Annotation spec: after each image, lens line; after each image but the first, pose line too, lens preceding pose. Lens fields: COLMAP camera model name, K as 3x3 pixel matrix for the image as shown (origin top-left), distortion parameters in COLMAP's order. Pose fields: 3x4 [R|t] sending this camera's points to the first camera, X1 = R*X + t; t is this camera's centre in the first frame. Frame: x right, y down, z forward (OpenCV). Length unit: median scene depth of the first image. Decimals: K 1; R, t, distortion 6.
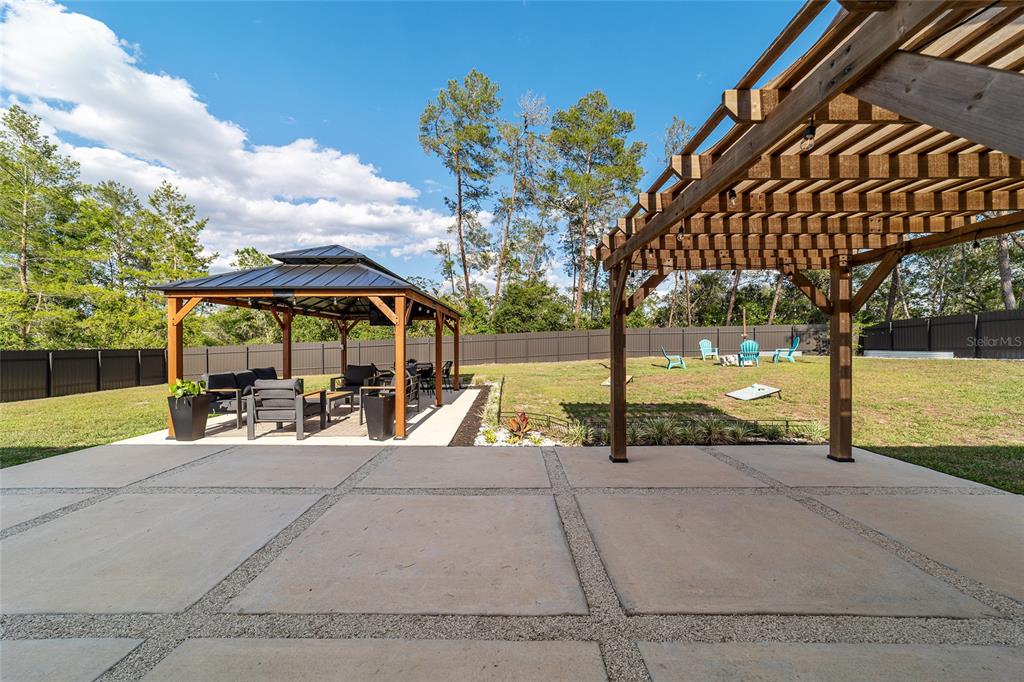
lens RADIAL K [[394.0, 0, 513.2], [0, 394.0, 341.6], [0, 0, 1]] dist [-0.010172, 0.001568]
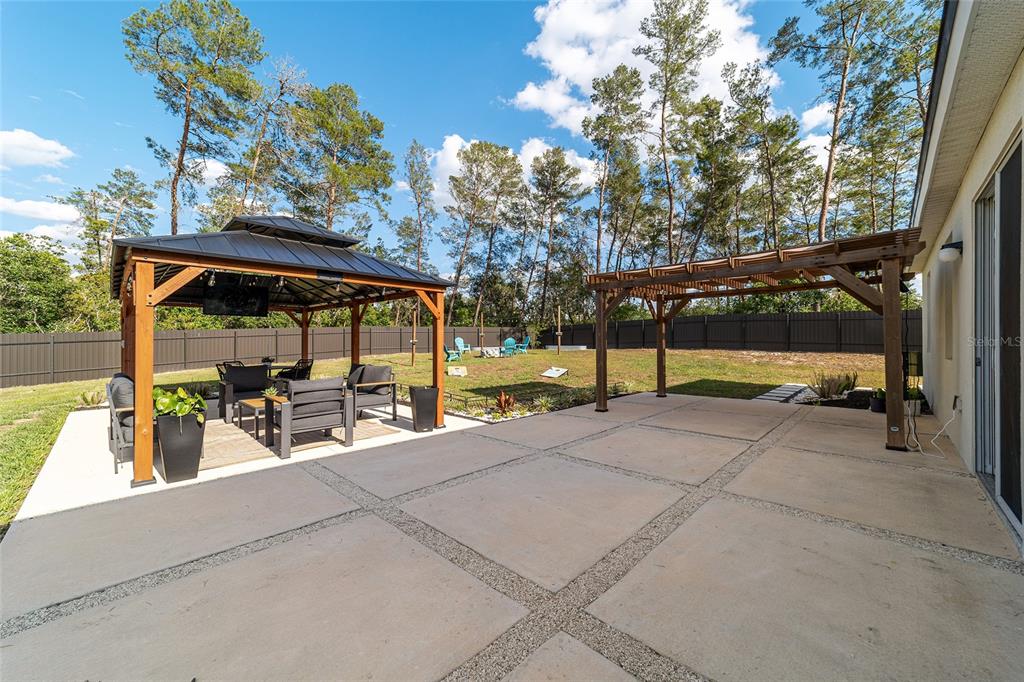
lens RADIAL K [[394.0, 0, 509.8], [0, 394.0, 339.9], [0, 0, 1]] dist [-0.010172, 0.001568]
pose [[0.695112, -0.000274, 0.718902, -0.920904], [0.001950, 0.999997, -0.001504, 0.015181], [-0.718899, 0.002447, 0.695110, 0.134796]]
